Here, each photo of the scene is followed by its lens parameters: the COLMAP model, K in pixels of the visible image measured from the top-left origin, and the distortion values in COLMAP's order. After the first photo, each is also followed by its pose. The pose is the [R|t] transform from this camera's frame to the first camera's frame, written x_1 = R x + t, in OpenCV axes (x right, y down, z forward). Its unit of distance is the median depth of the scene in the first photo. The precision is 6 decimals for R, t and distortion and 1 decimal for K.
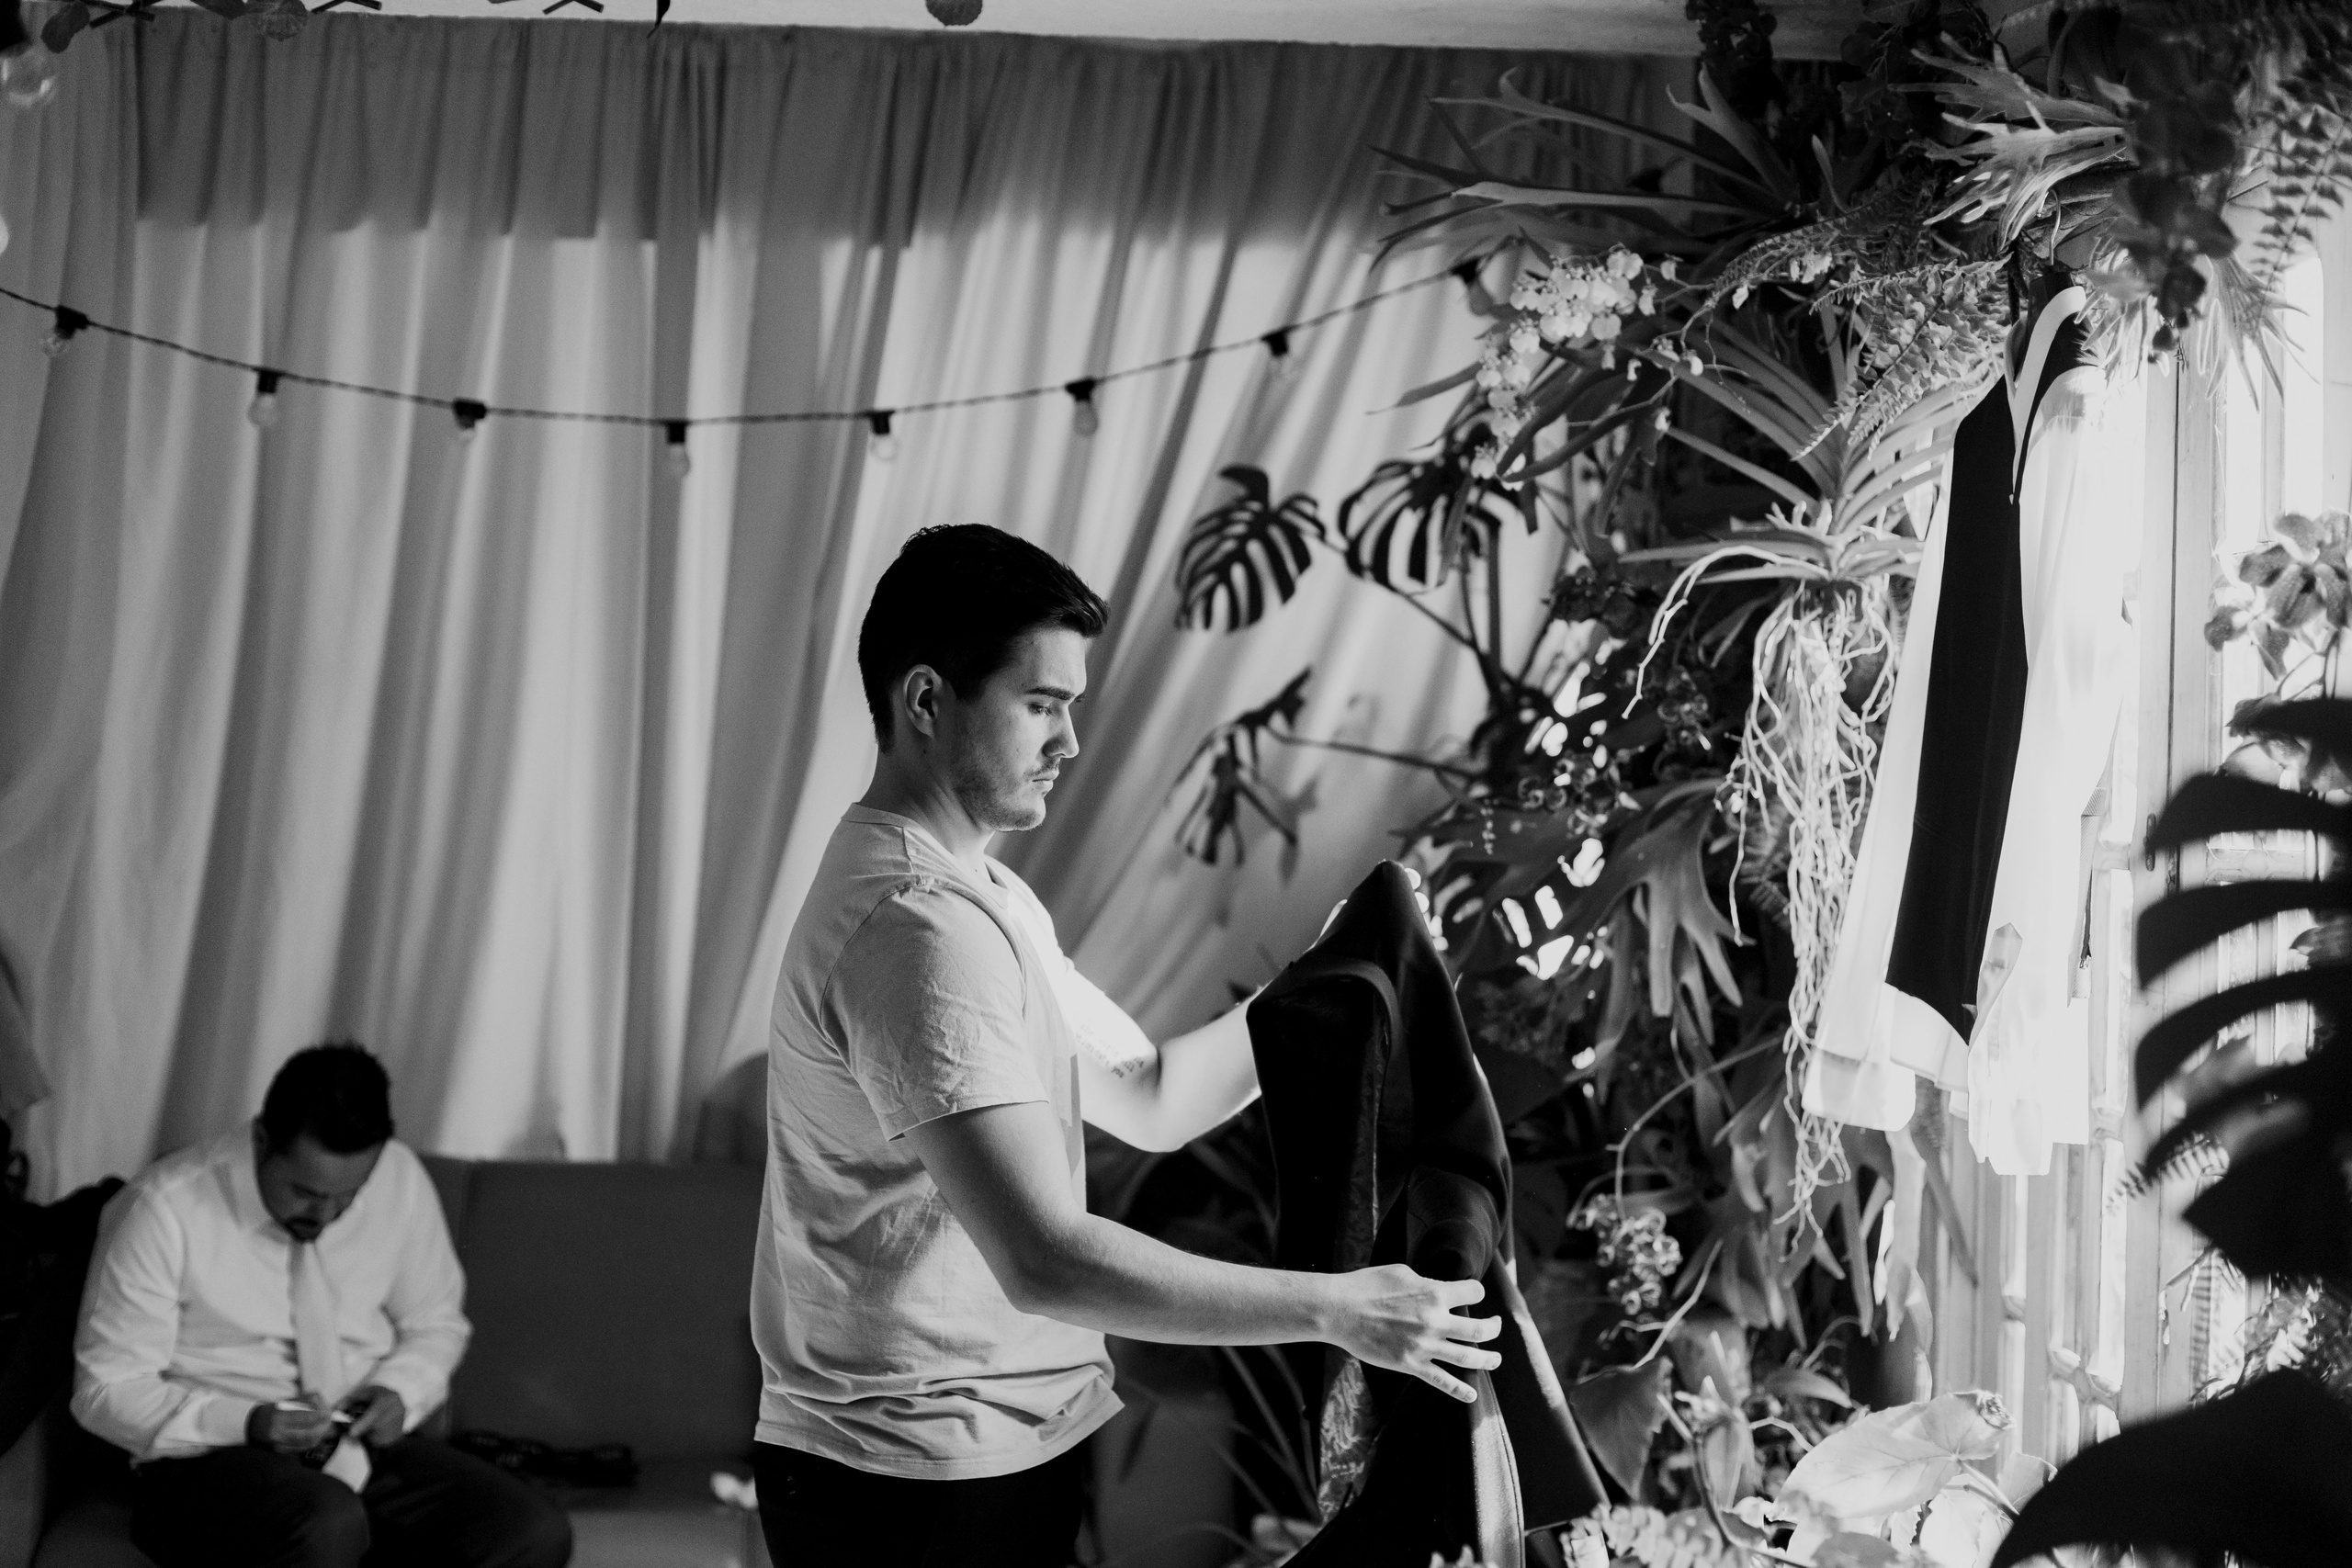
lens RADIAL K [[3354.8, 0, 1176.0], [0, 3354.8, 784.0], [0, 0, 1]] dist [-0.008435, -0.087339]
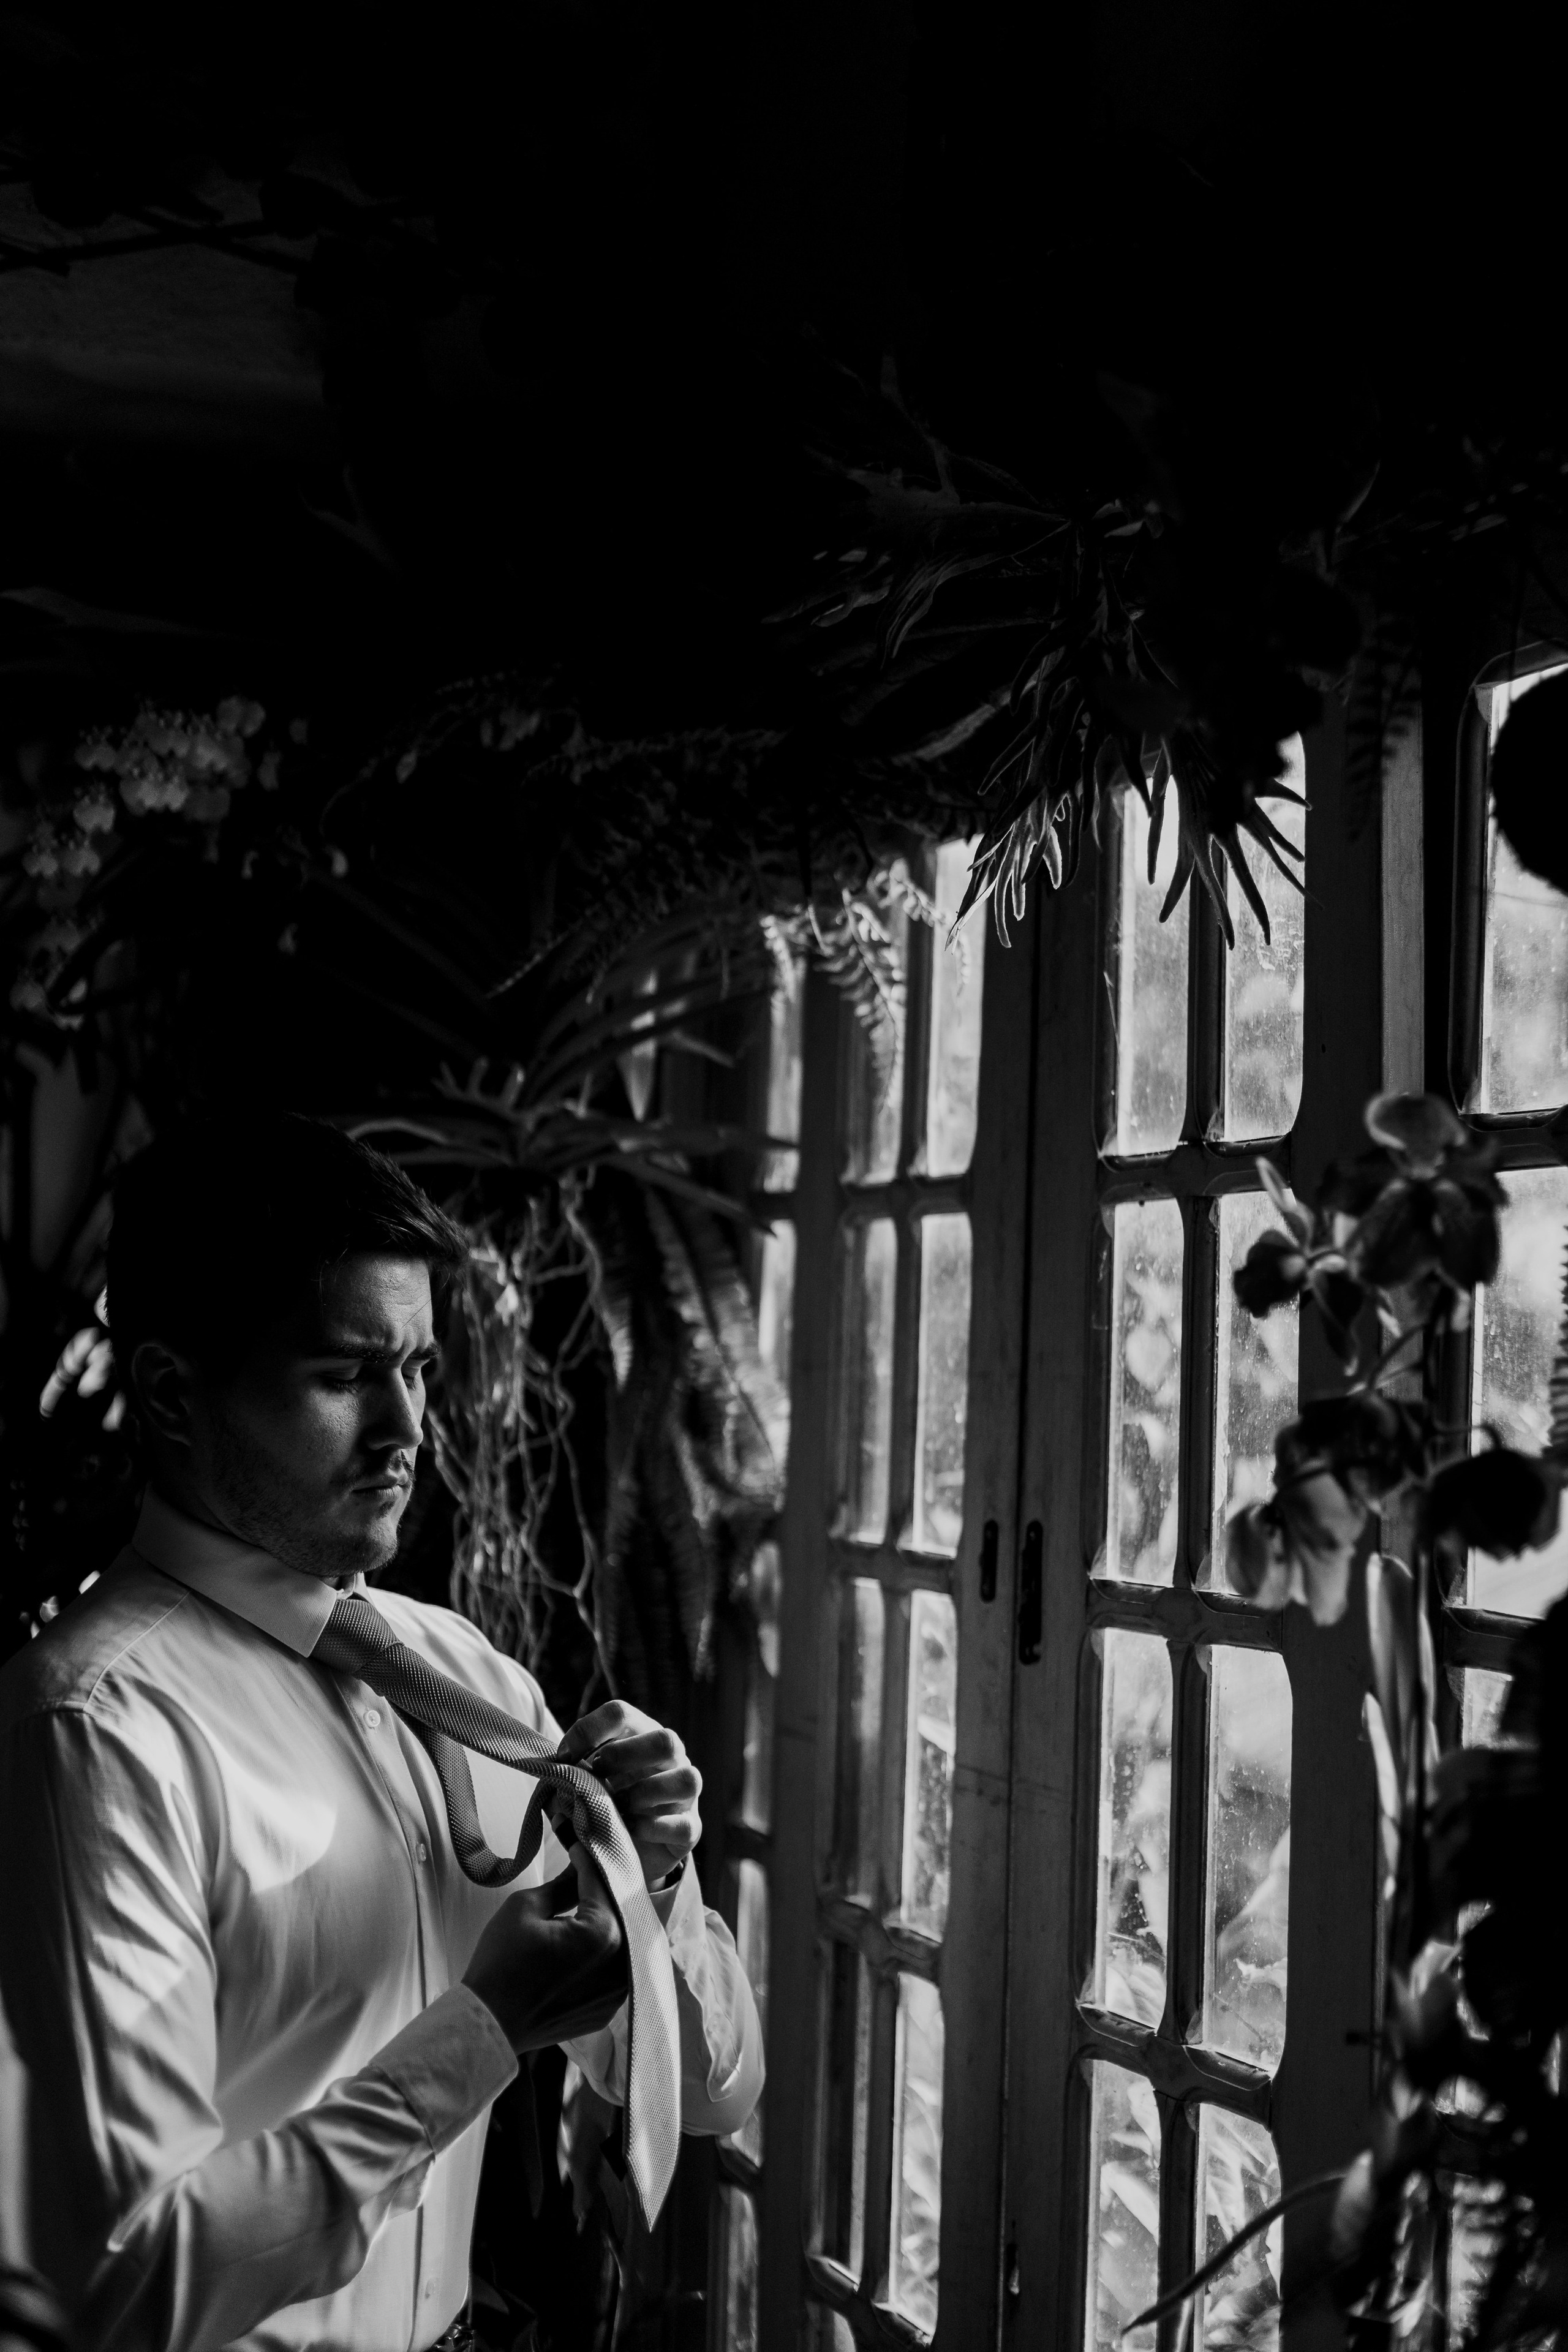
lens RADIAL K [[3355.1, 0, 784.0], [0, 3355.1, 1176.0], [0, 0, 1]] dist [-0.008435, -0.087339]
pose [[0.947810, 0.031731, 0.317253, 0.021283], [-0.014381, 0.998277, -0.056882, -0.019571], [-0.318511, 0.049351, 0.946634, 0.299486]]
